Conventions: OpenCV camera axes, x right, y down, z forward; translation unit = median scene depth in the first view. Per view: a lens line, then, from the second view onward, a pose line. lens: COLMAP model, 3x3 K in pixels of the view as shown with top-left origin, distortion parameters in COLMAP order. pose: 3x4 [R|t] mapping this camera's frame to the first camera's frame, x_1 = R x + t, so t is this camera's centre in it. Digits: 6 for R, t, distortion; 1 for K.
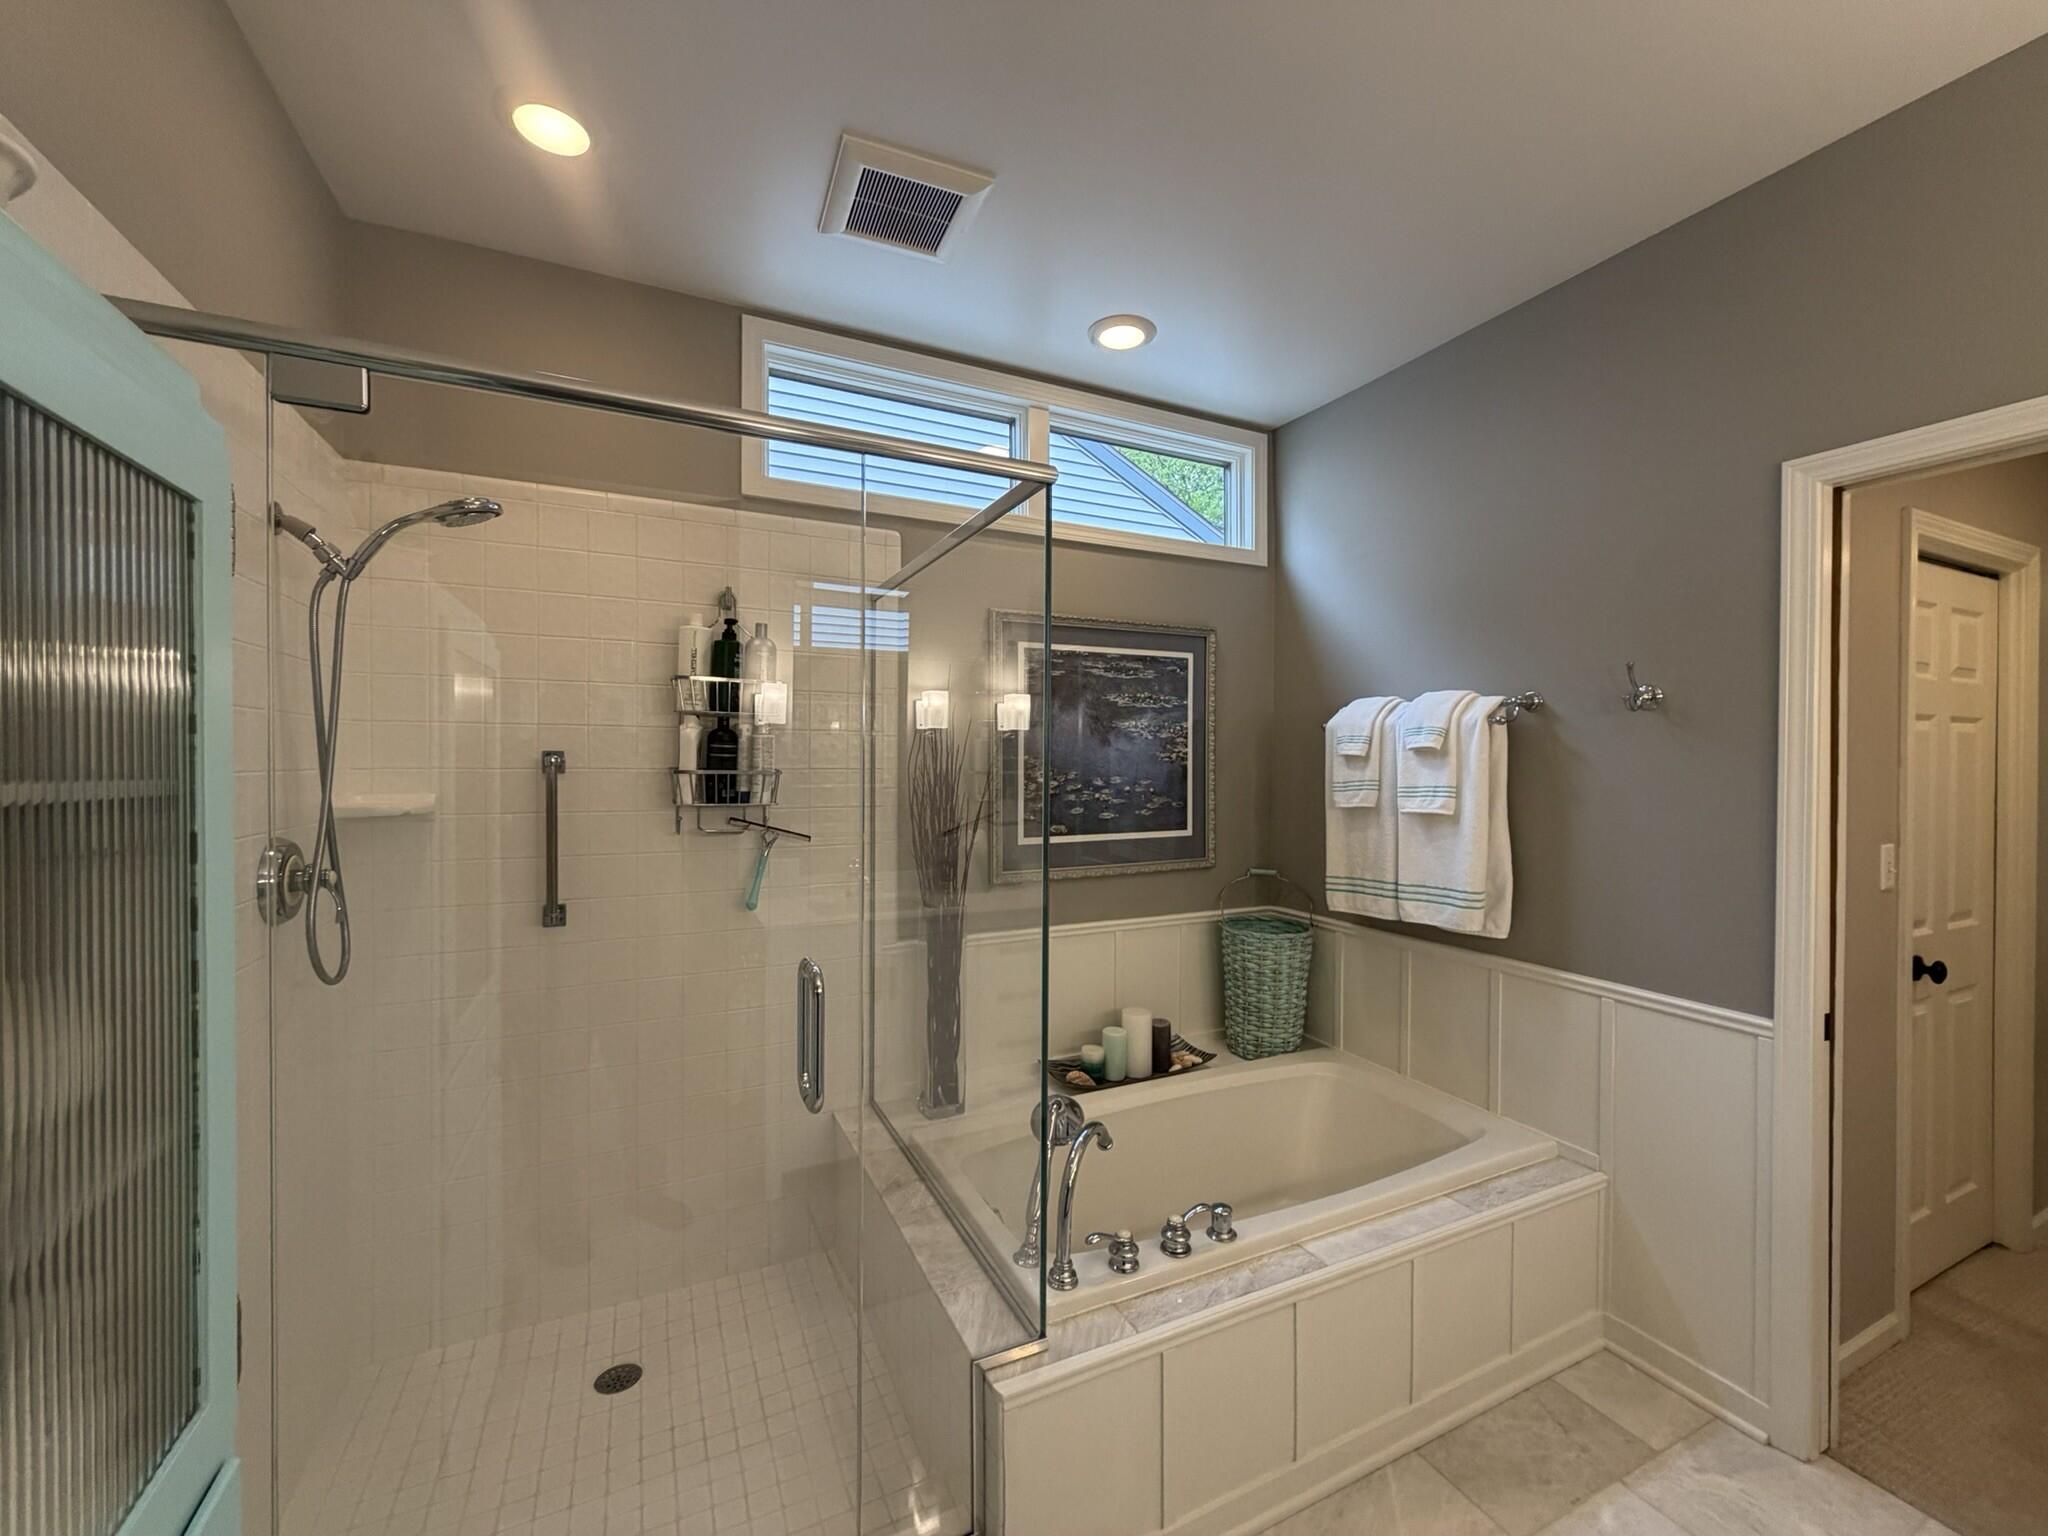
lens RADIAL K [[819.8, 0, 1030.1], [0, 819.8, 772.0], [0, 0, 1]] dist [-0.002232, -0.000055]
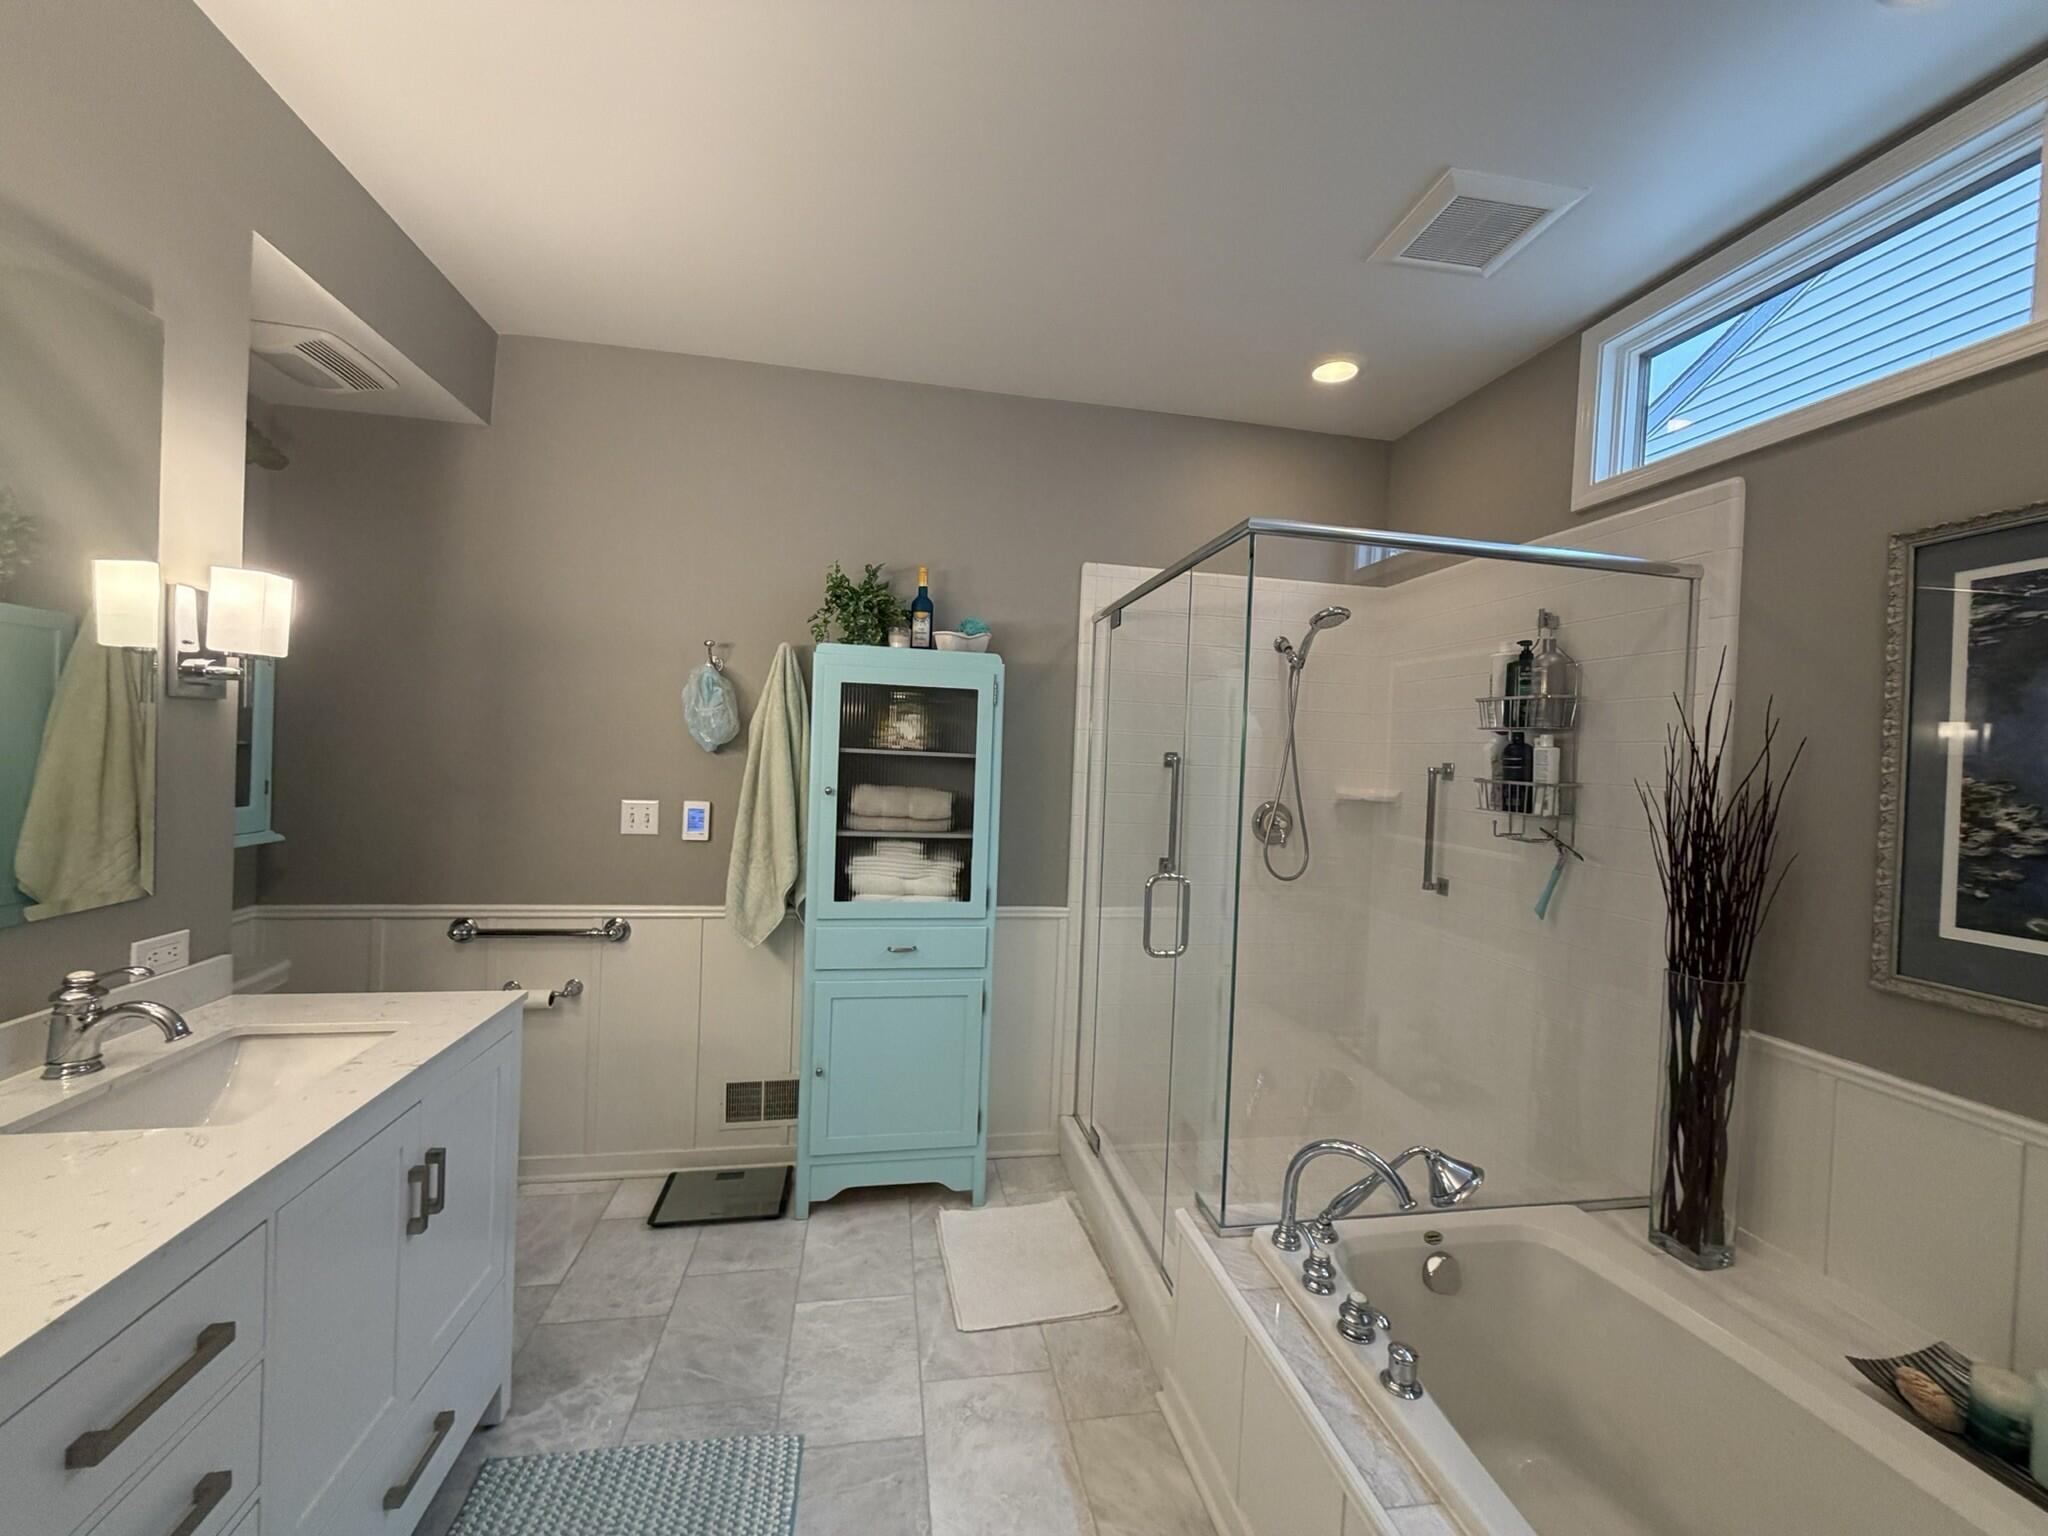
lens RADIAL K [[816.1, 0, 1029.9], [0, 816.1, 768.9], [0, 0, 1]] dist [-0.001662, 0.000490]
pose [[-0.262416, 0.003558, -0.964948, 0.828830], [-0.047849, 0.998715, 0.016695, -0.006274], [0.963768, 0.050553, -0.261909, 0.654492]]
